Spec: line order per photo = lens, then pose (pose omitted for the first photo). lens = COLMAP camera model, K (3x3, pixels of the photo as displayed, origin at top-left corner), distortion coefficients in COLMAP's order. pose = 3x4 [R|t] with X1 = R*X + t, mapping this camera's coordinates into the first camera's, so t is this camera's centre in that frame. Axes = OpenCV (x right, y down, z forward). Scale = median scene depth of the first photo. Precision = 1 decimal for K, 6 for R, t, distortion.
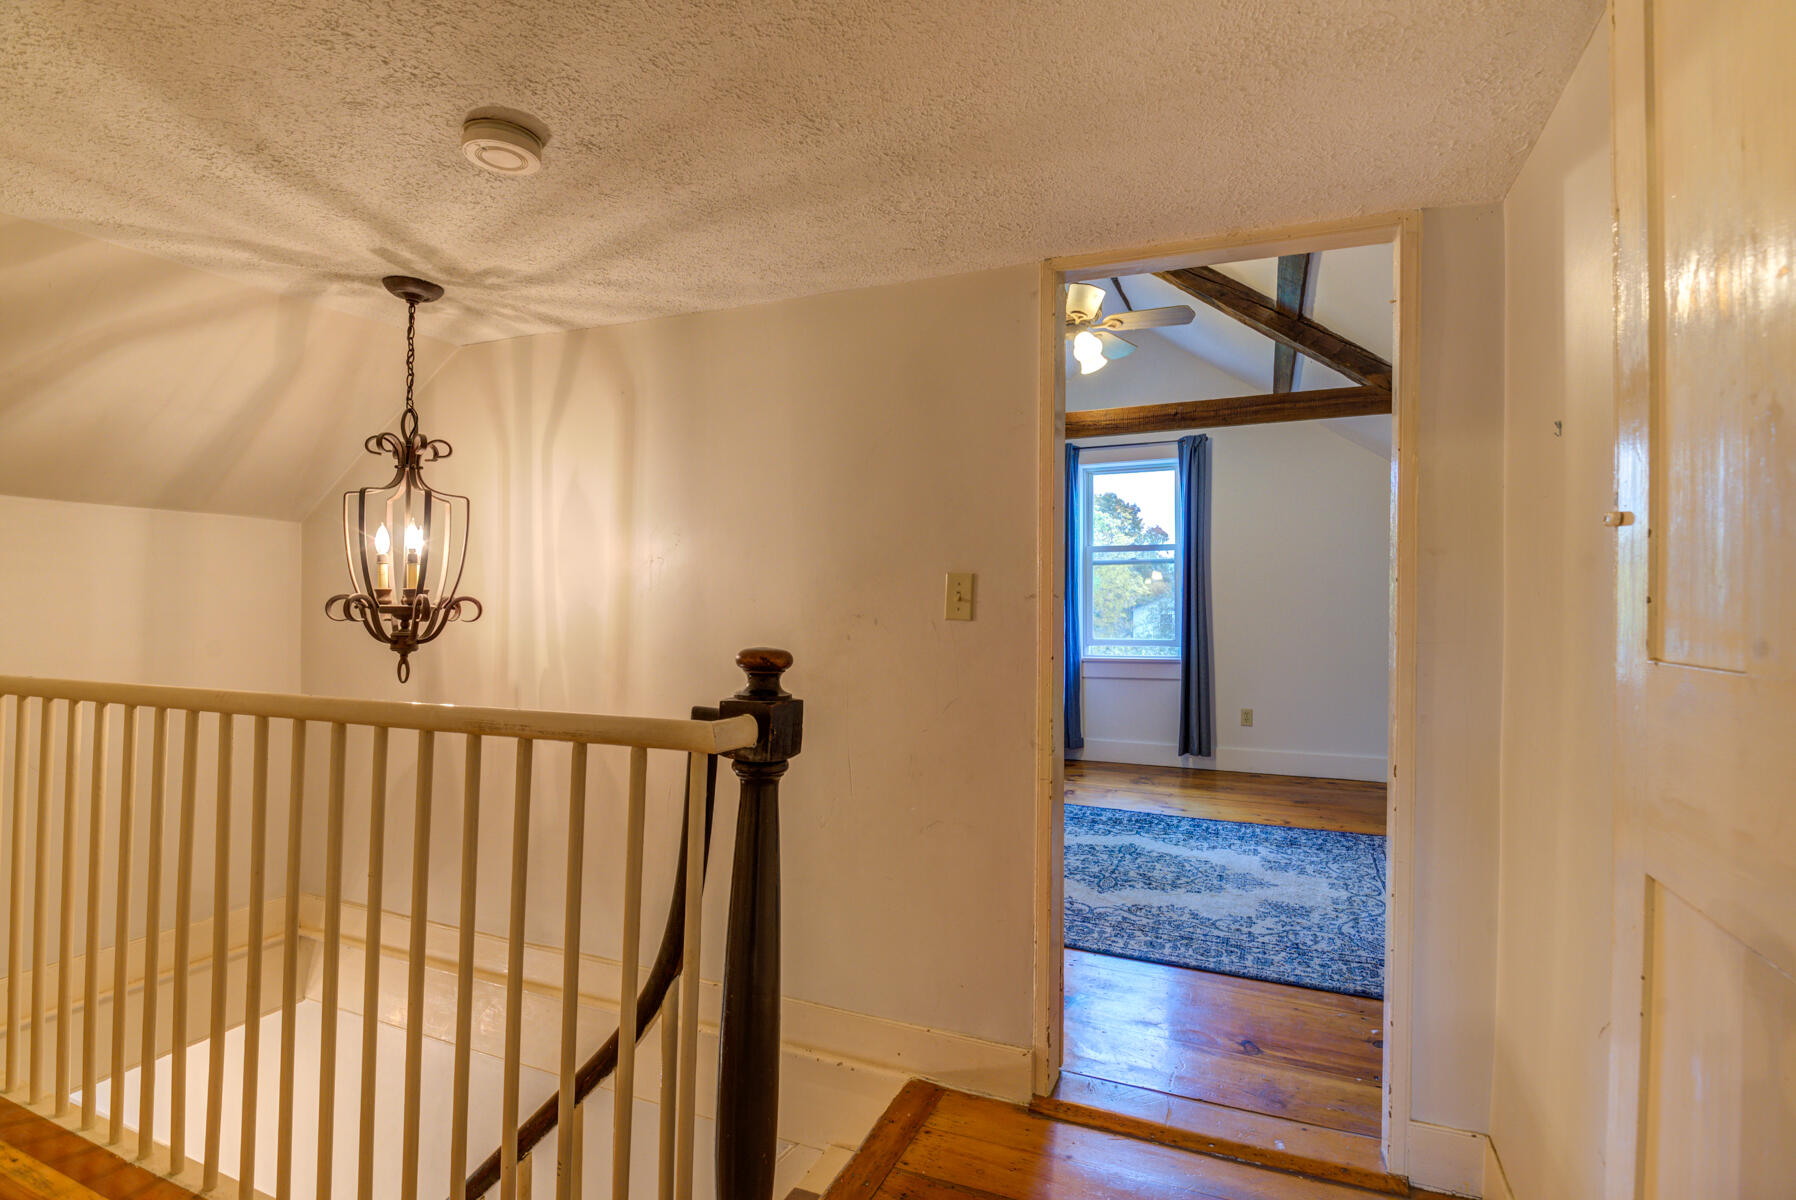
lens RADIAL K [[890.6, 0, 898.8], [0, 890.6, 595.6], [0, 0, 1]] dist [-0.003169, -0.000456]
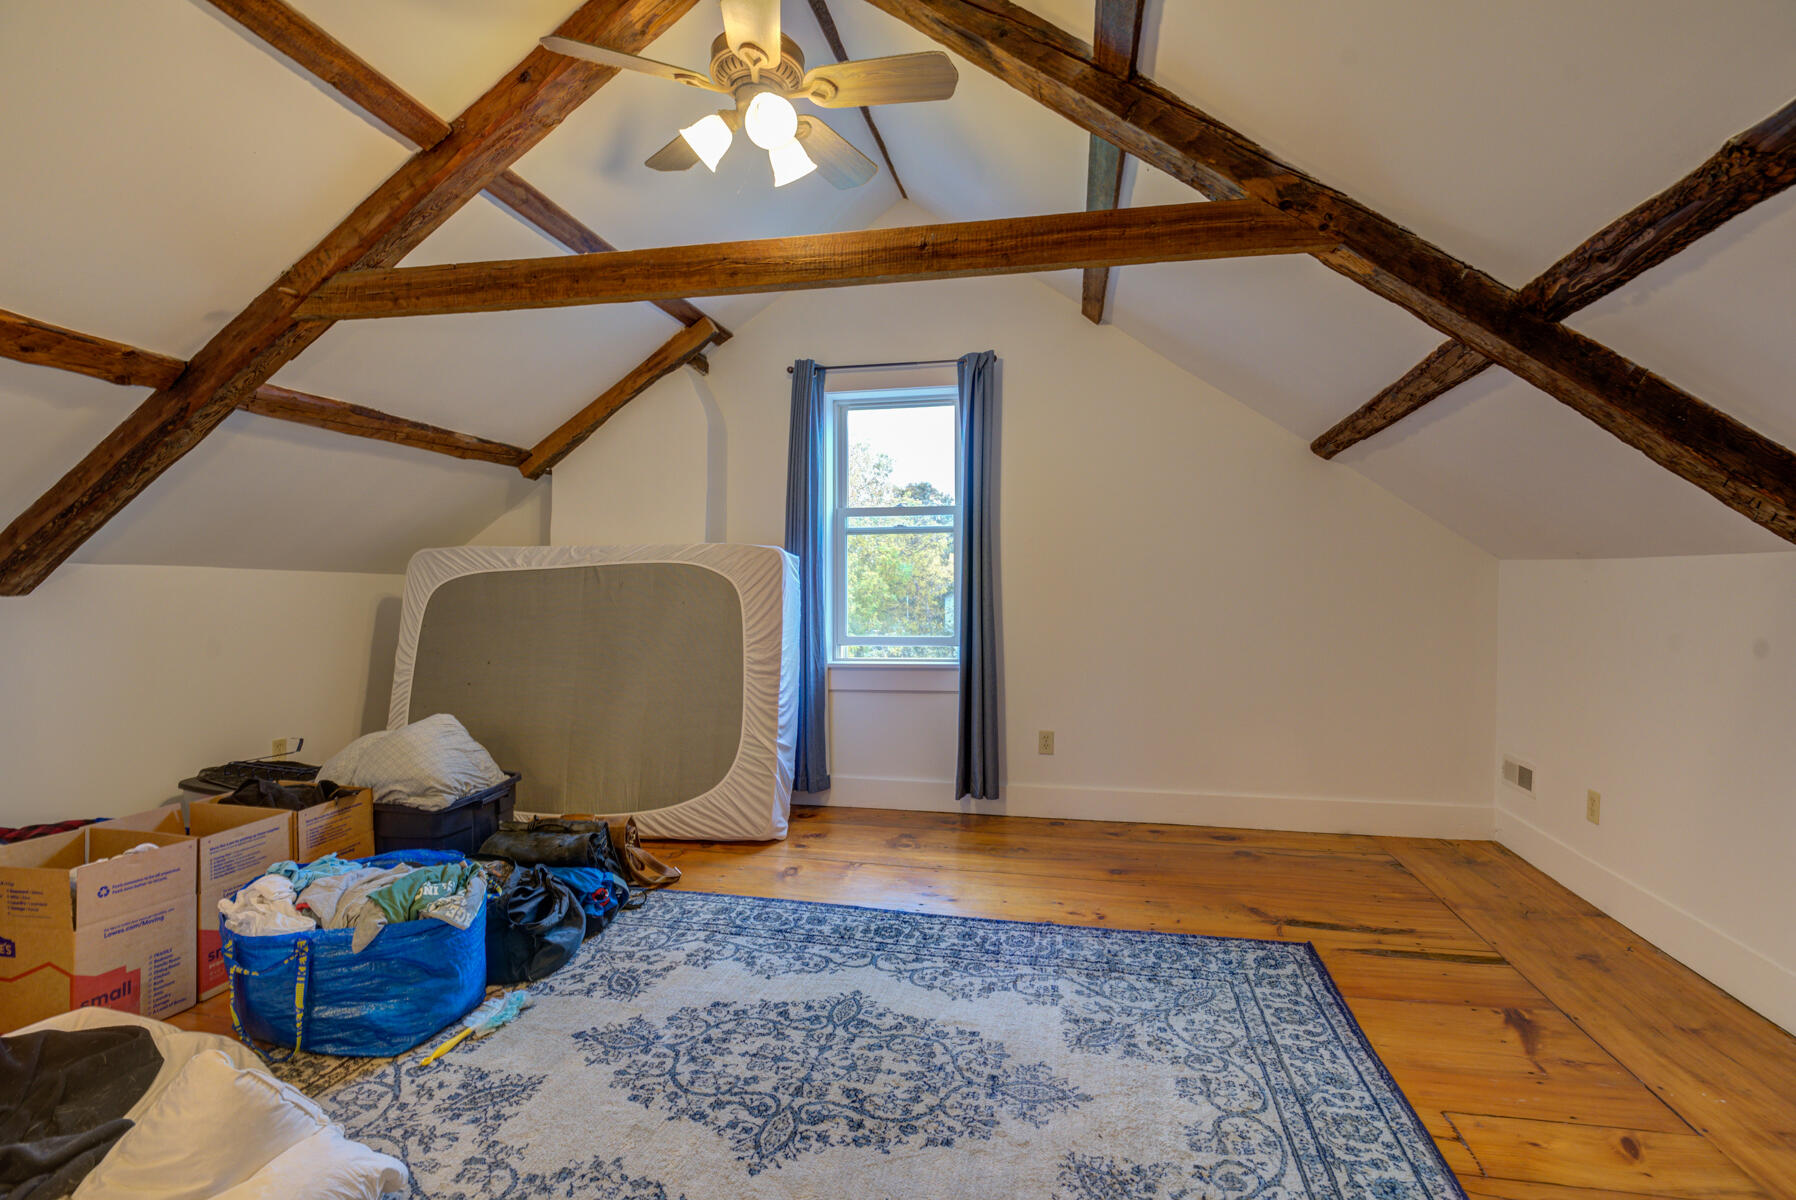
lens RADIAL K [[890.6, 0, 897.3], [0, 890.6, 601.3], [0, 0, 1]] dist [-0.003169, -0.000456]
pose [[0.980084, -0.003575, 0.198552, 0.172362], [-0.000371, 0.999803, 0.019836, 0.008722], [-0.198584, -0.019514, 0.979890, 0.423165]]
